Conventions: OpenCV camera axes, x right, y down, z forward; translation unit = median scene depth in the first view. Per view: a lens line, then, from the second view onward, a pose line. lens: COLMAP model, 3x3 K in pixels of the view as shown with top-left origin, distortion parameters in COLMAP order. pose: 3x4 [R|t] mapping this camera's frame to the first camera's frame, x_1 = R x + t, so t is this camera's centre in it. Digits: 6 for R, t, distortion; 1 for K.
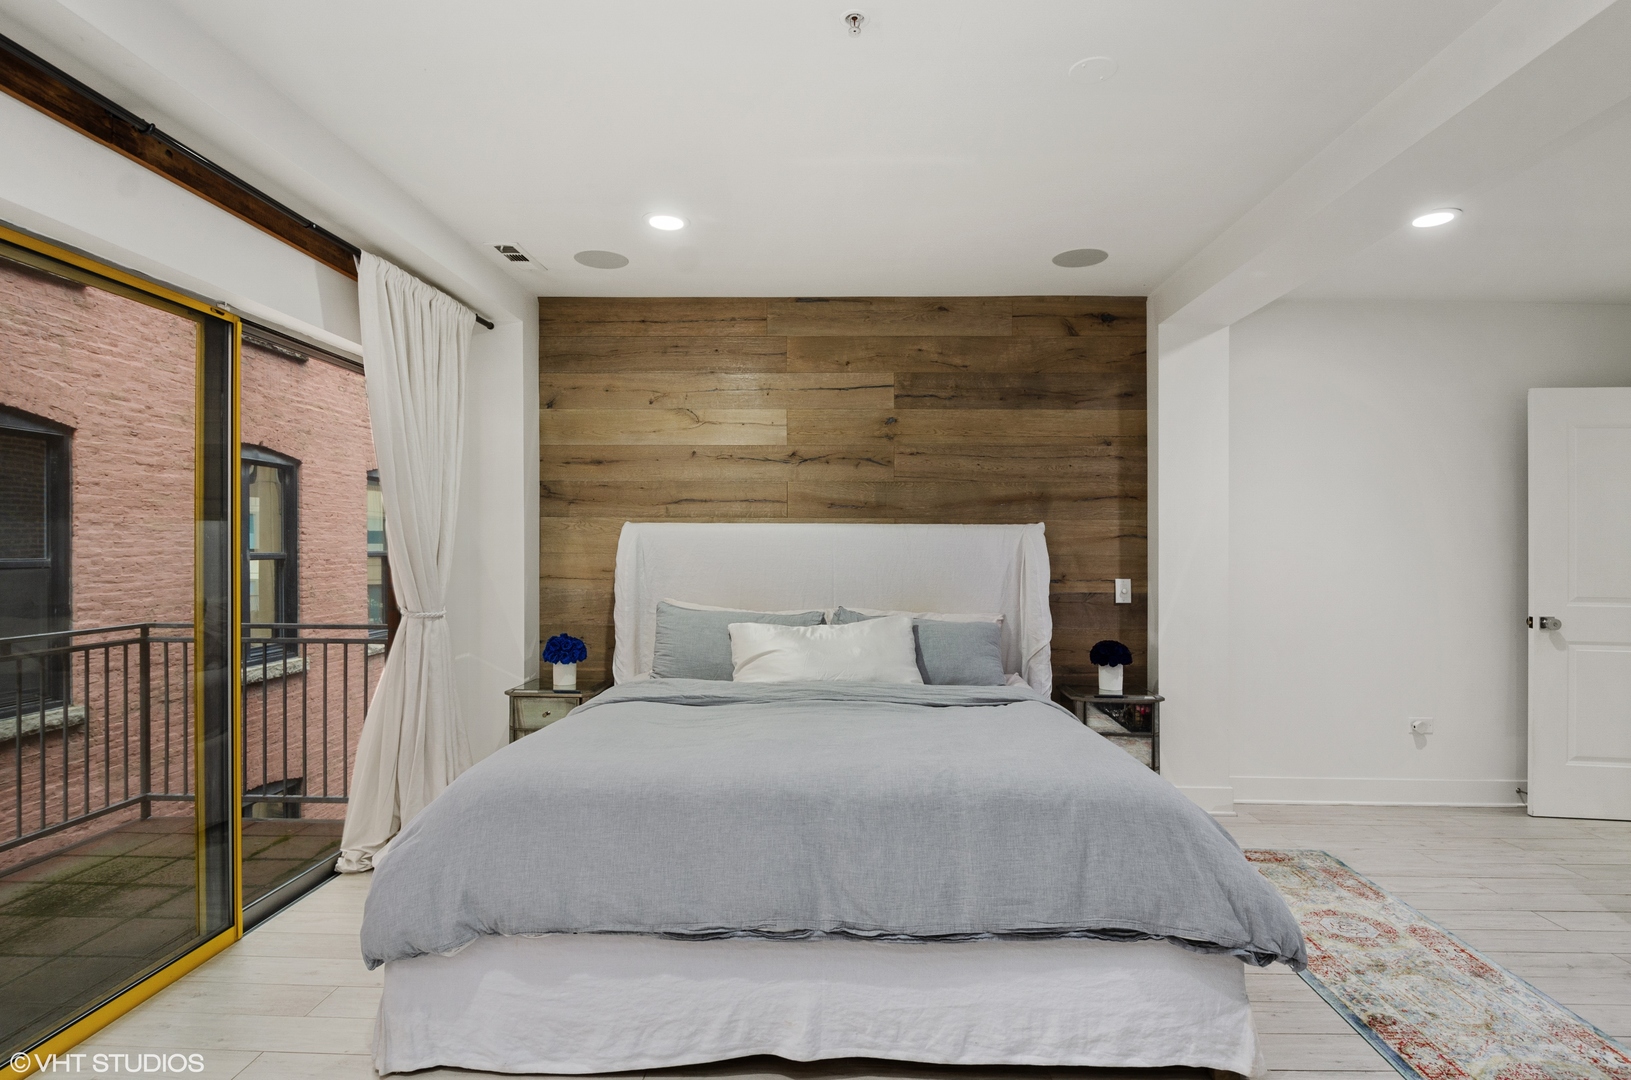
lens RADIAL K [[831.3, 0, 815.8], [0, 831.3, 543.8], [0, 0, 1]] dist [0.001198, 0.000022]
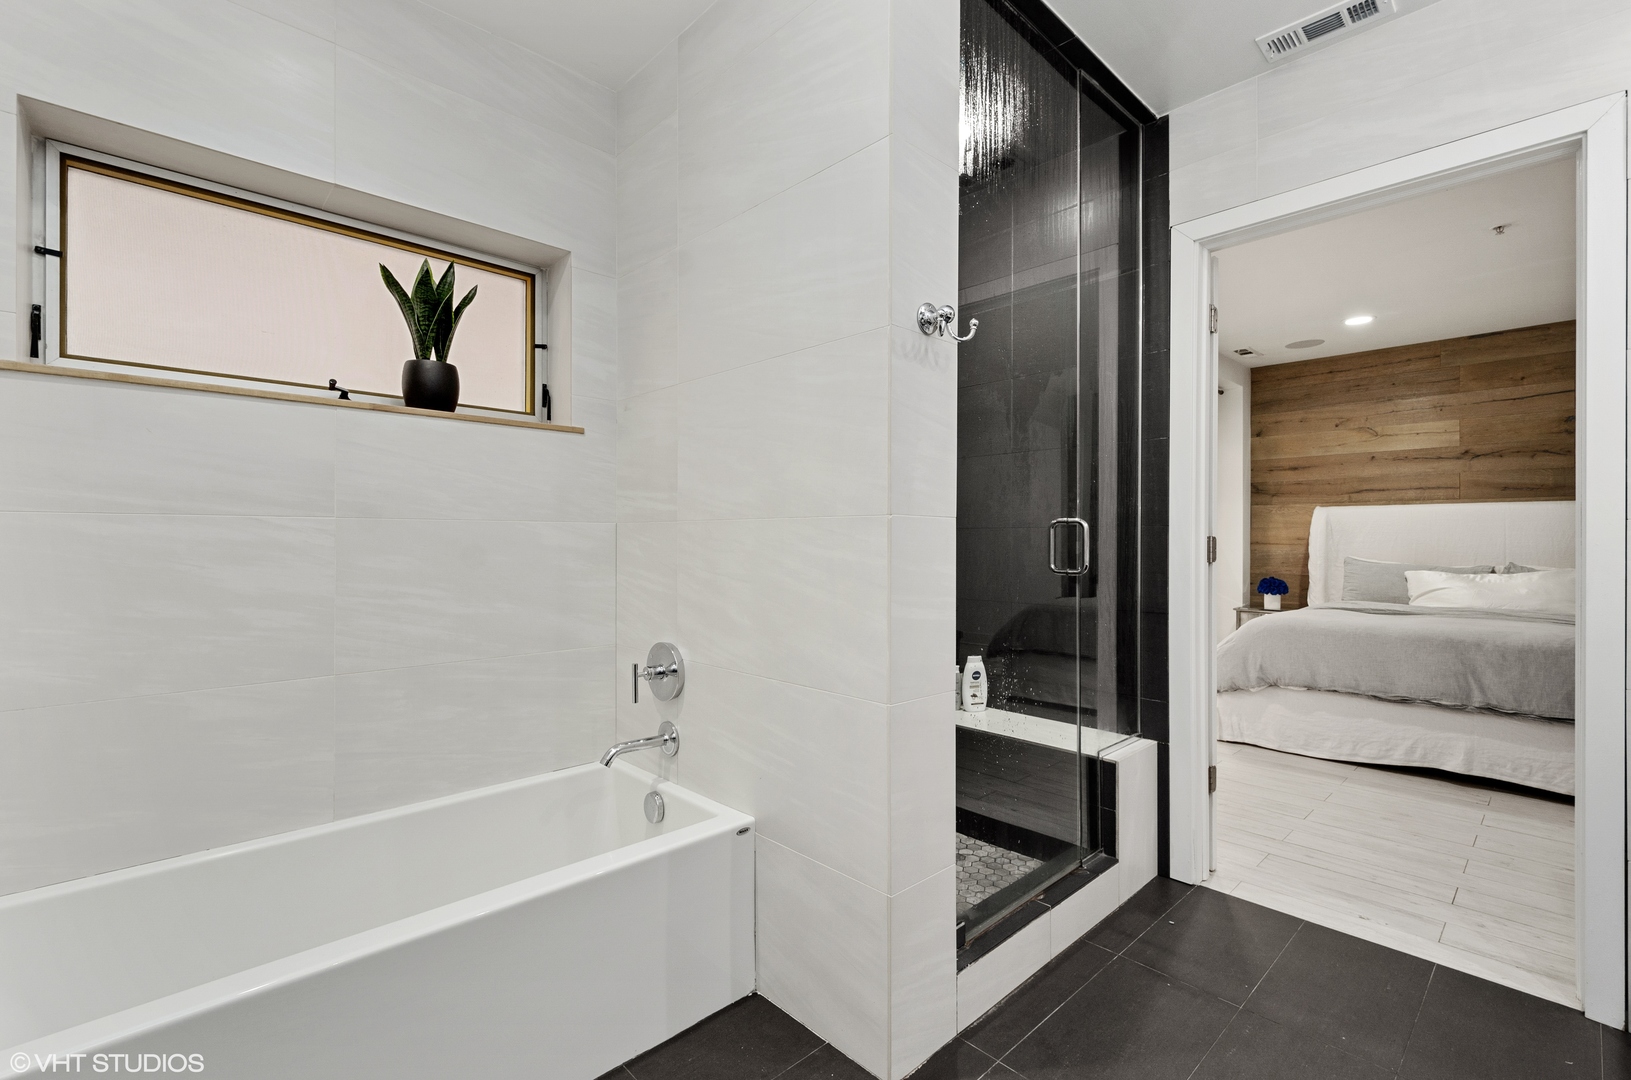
lens RADIAL K [[721.6, 0, 806.1], [0, 721.6, 545.0], [0, 0, 1]] dist [0.004935, -0.002483]
pose [[0.708774, 0.002324, -0.705432, 0.042531], [0.001328, 0.999988, 0.004628, 0.036464], [0.705434, -0.004217, 0.708763, -0.593183]]
